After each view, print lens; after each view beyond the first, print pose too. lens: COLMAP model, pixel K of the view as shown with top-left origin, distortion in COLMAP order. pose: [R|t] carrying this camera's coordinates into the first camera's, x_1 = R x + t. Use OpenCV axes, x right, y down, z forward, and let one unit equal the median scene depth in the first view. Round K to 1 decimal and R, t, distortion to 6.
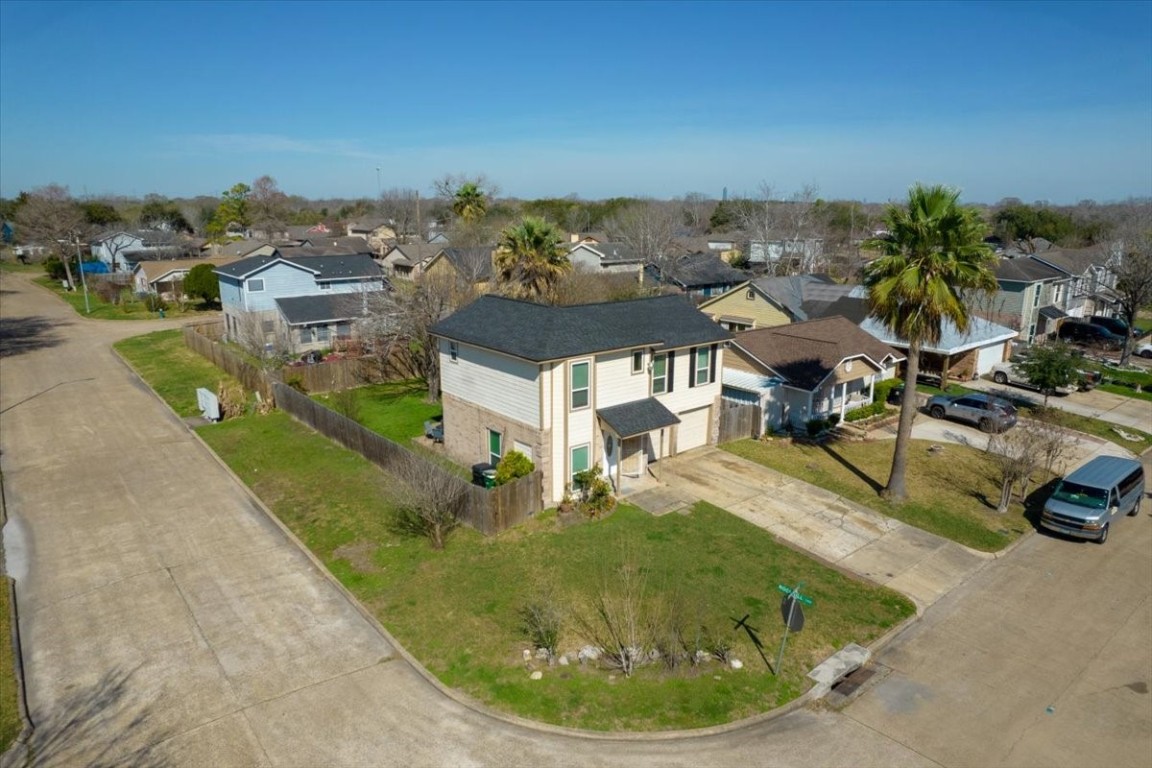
lens RADIAL K [[737.8, 0, 579.7], [0, 737.8, 385.6], [0, 0, 1]] dist [-0.072350, 0.062886]
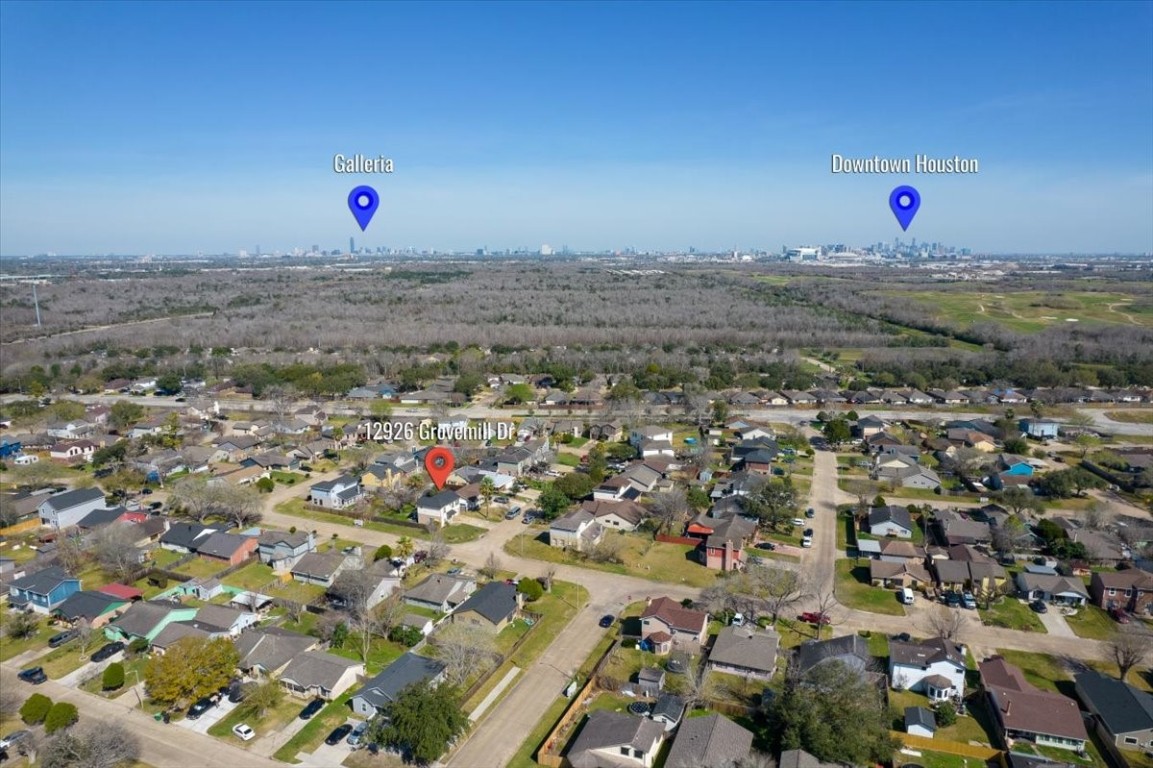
lens RADIAL K [[738.4, 0, 580.2], [0, 738.4, 385.6], [0, 0, 1]] dist [-0.072350, 0.062886]
pose [[0.882854, -0.093264, 0.460293, -1.955900], [0.120899, 0.992185, -0.030853, -0.796387], [-0.453819, 0.082888, 0.887231, -5.885899]]
